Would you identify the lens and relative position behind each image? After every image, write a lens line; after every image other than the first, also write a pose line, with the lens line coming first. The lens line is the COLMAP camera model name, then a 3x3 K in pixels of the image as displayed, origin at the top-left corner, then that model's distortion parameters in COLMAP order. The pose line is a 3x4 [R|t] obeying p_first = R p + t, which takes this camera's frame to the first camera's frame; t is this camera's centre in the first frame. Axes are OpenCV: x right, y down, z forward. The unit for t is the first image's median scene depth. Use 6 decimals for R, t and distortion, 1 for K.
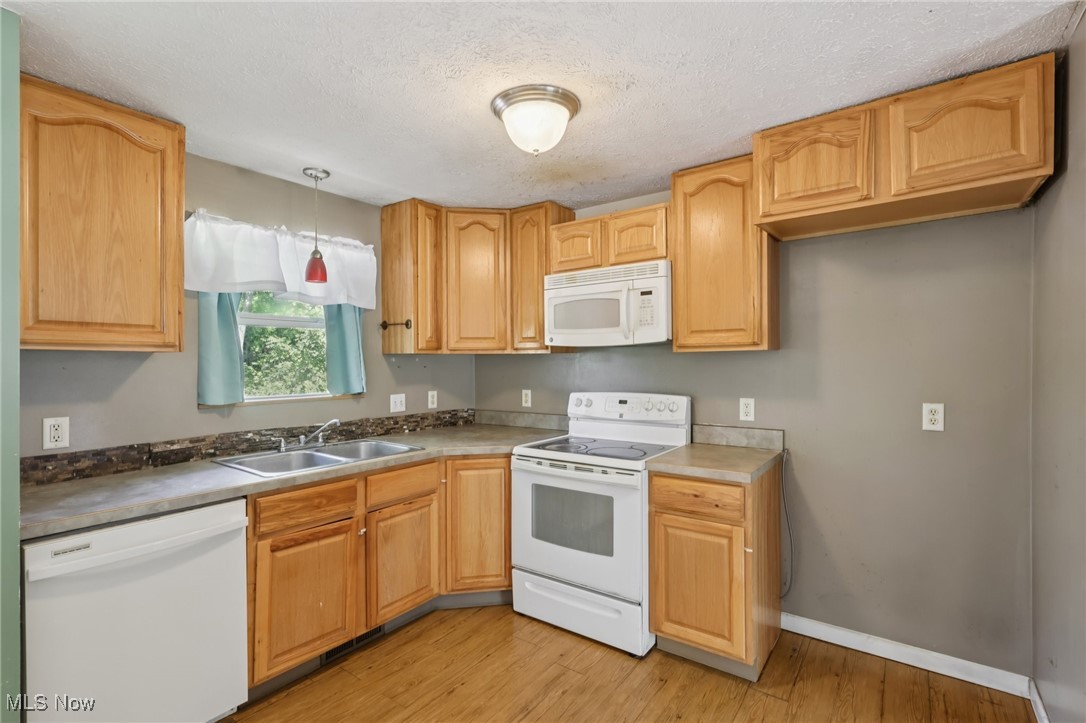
lens RADIAL K [[510.3, 0, 540.0], [0, 510.3, 356.2], [0, 0, 1]] dist [-0.000200, -0.000094]
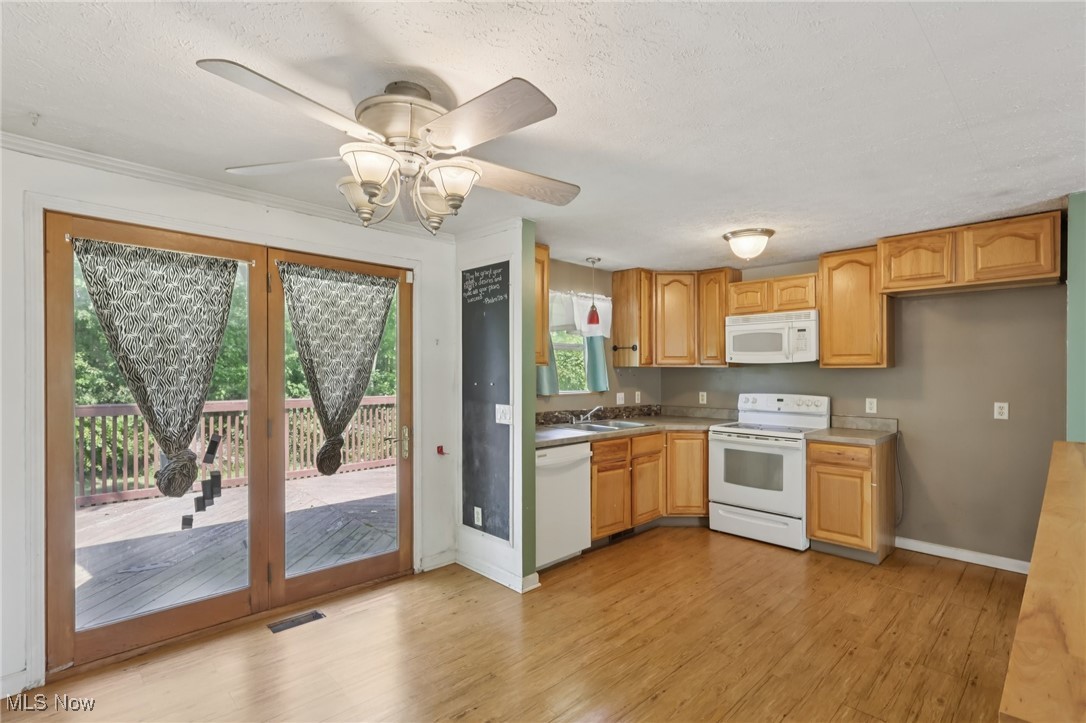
lens RADIAL K [[511.9, 0, 543.0], [0, 511.9, 361.5], [0, 0, 1]] dist [-0.000698, 0.011855]
pose [[0.985812, 0.008296, -0.167648, -0.321614], [-0.009358, 0.999941, -0.005550, -0.011324], [0.167592, 0.007040, 0.985831, -0.713397]]
